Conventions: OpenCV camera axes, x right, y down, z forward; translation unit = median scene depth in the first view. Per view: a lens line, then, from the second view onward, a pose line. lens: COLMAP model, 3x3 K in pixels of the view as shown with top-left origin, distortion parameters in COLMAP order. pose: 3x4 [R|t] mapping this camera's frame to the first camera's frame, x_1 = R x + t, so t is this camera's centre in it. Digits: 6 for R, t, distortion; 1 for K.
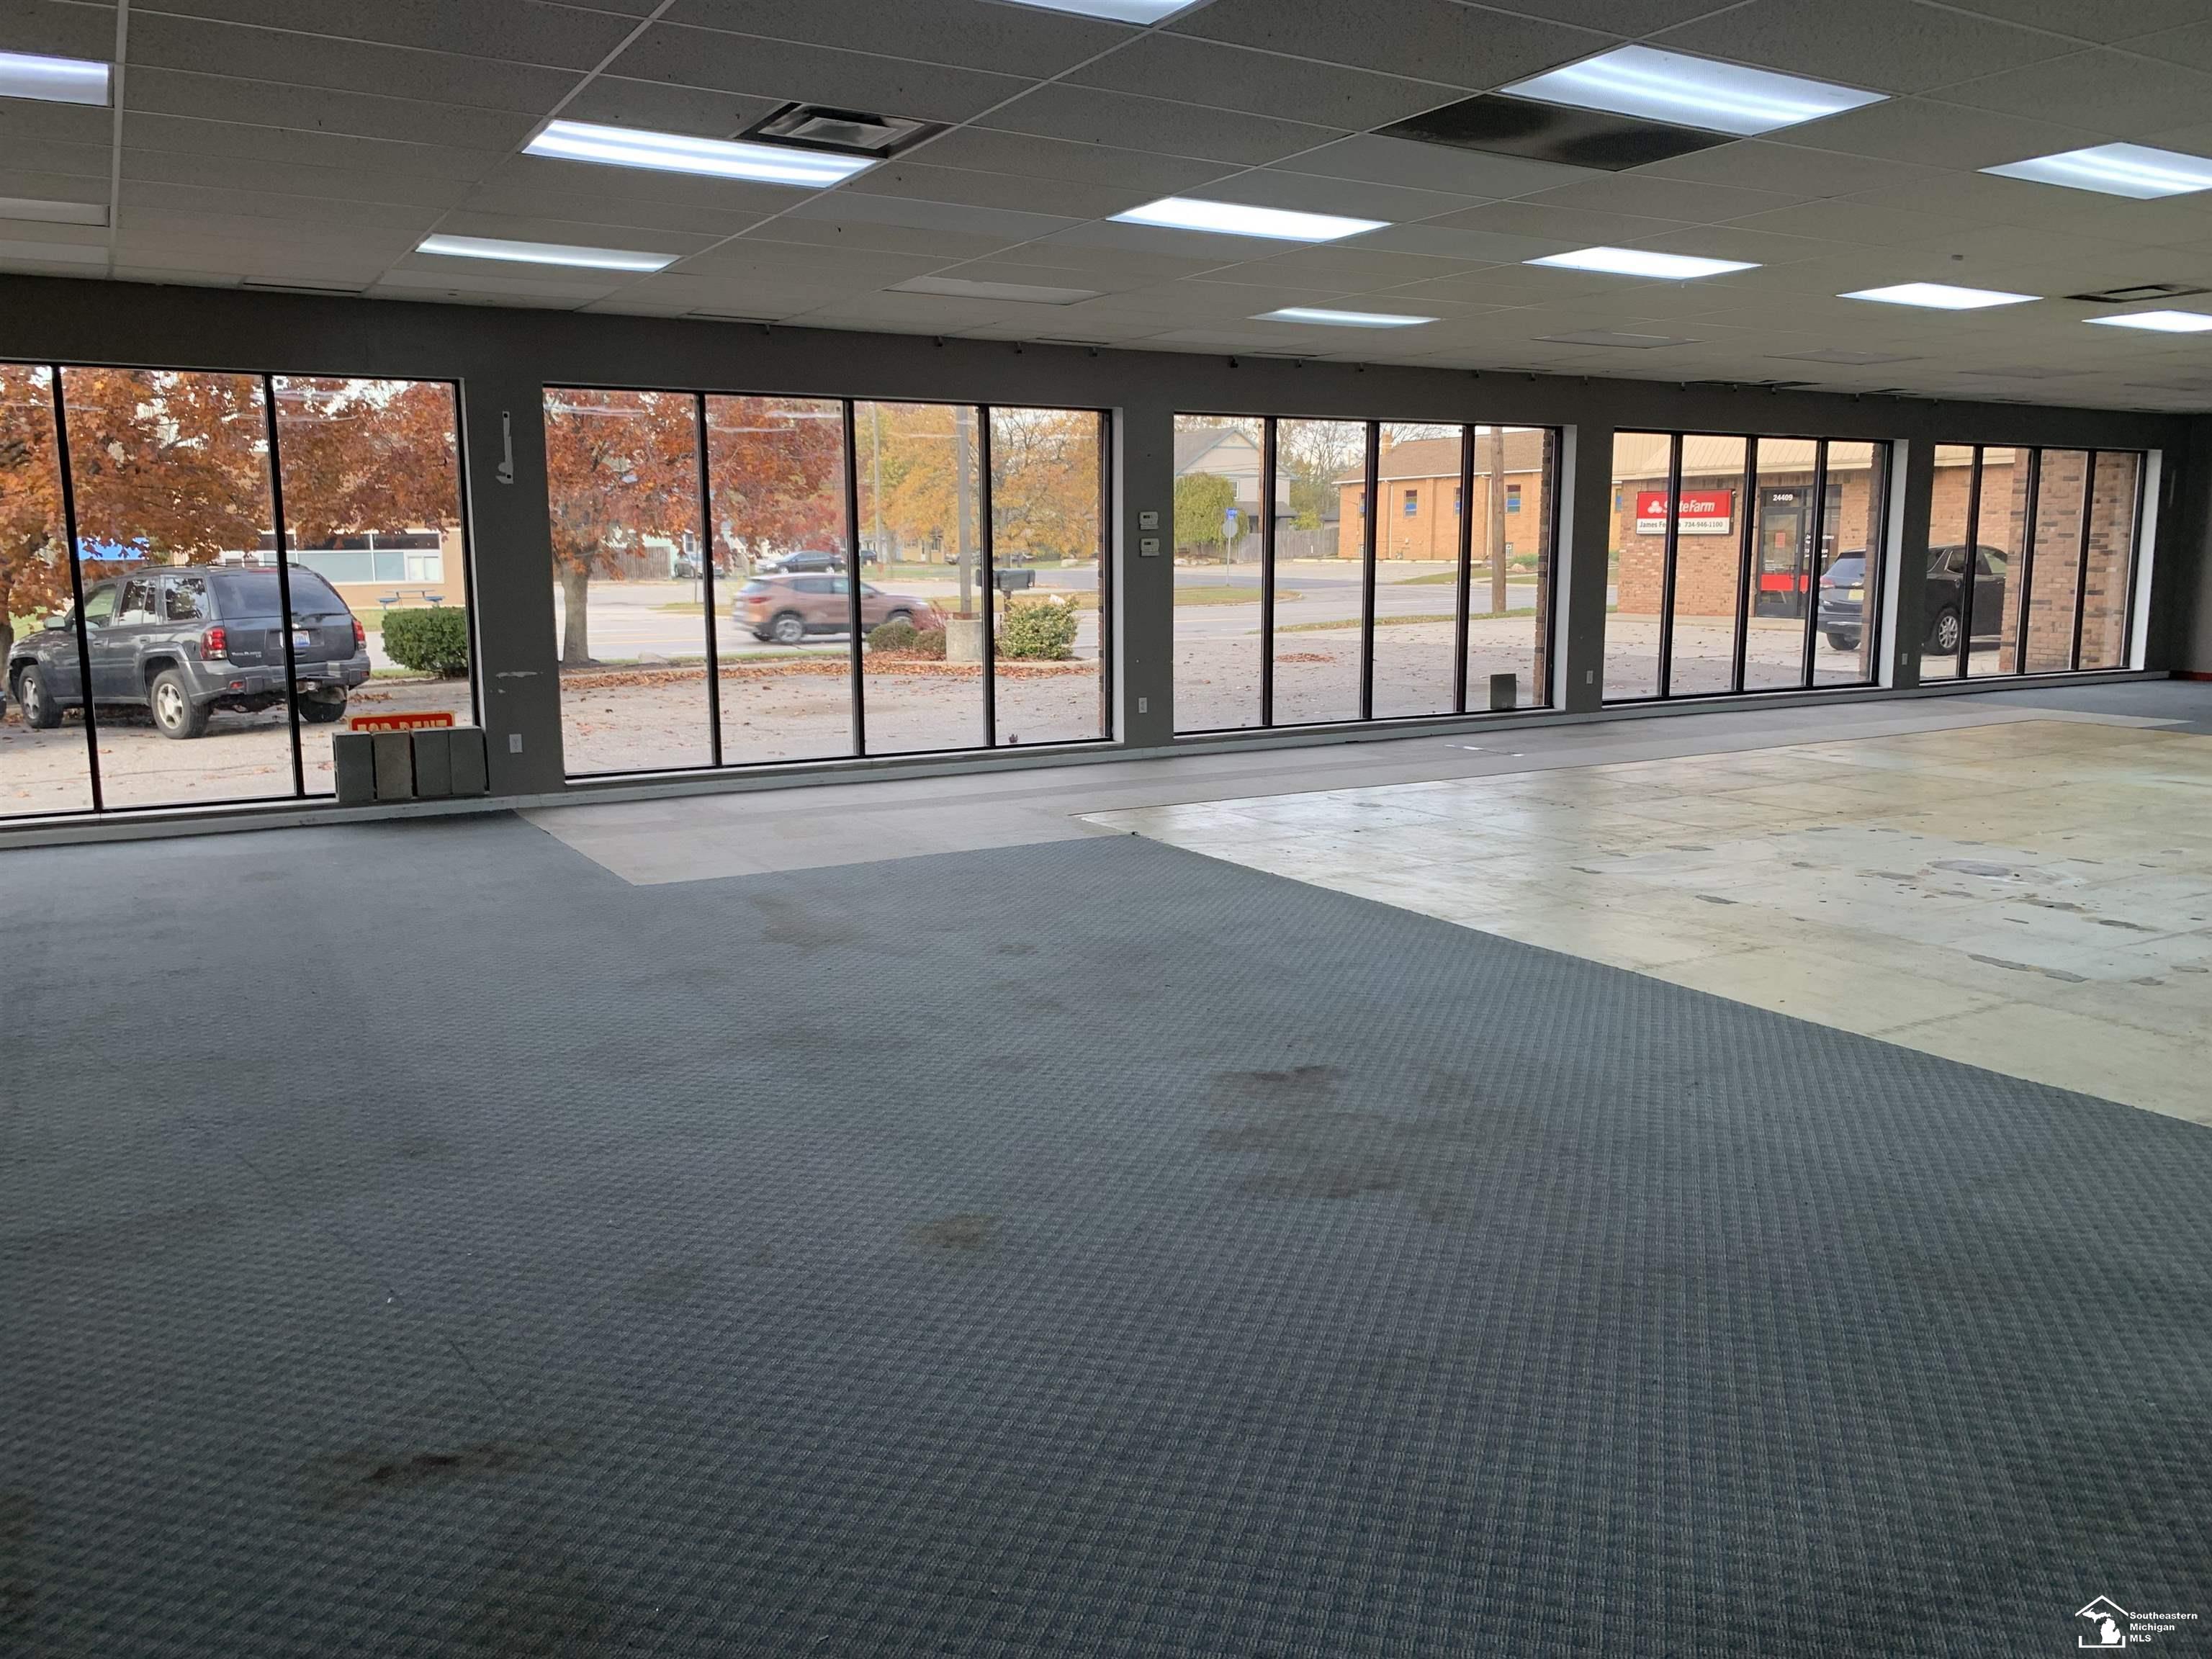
lens RADIAL K [[1680.2, 0, 1102.5], [0, 1680.2, 789.6], [0, 0, 1]] dist [0.024869, -0.027820]
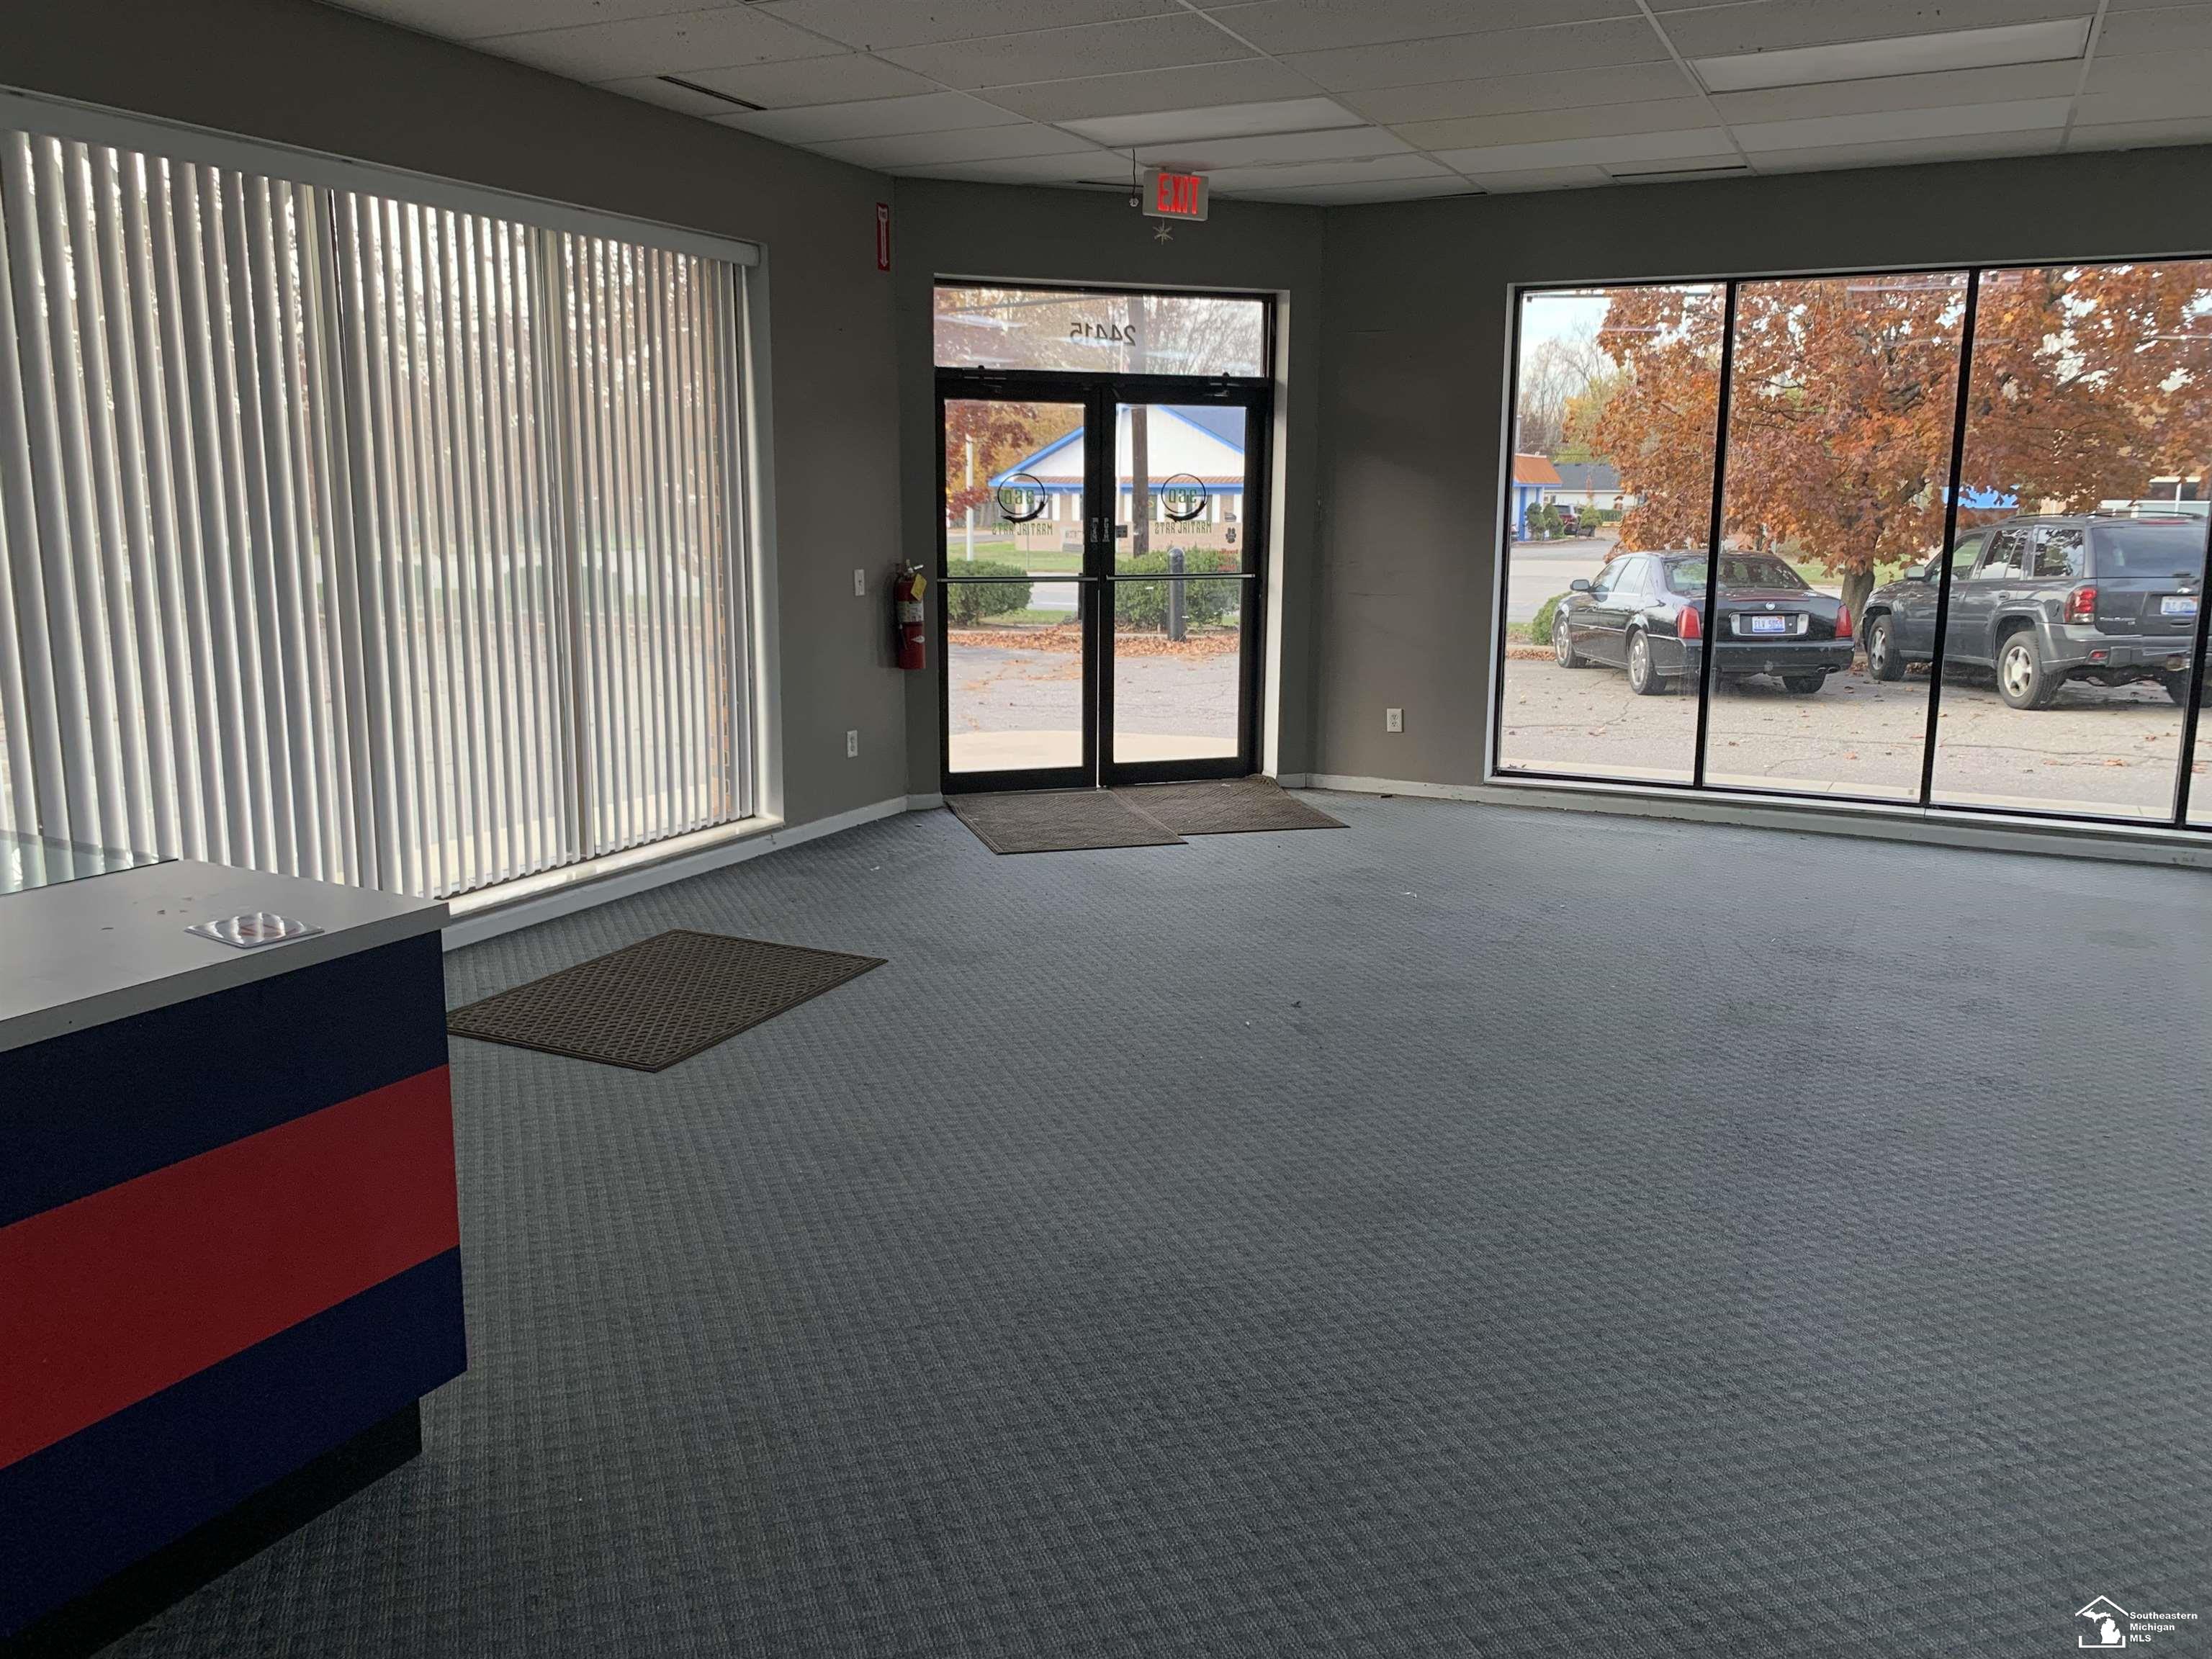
lens RADIAL K [[1745.1, 0, 1120.9], [0, 1745.1, 820.5], [0, 0, 1]] dist [0.023475, -0.003476]
pose [[0.560758, 0.162336, -0.811910, -0.073775], [-0.129418, 0.985724, 0.107704, -0.015782], [0.817803, 0.044680, 0.573762, 0.116701]]
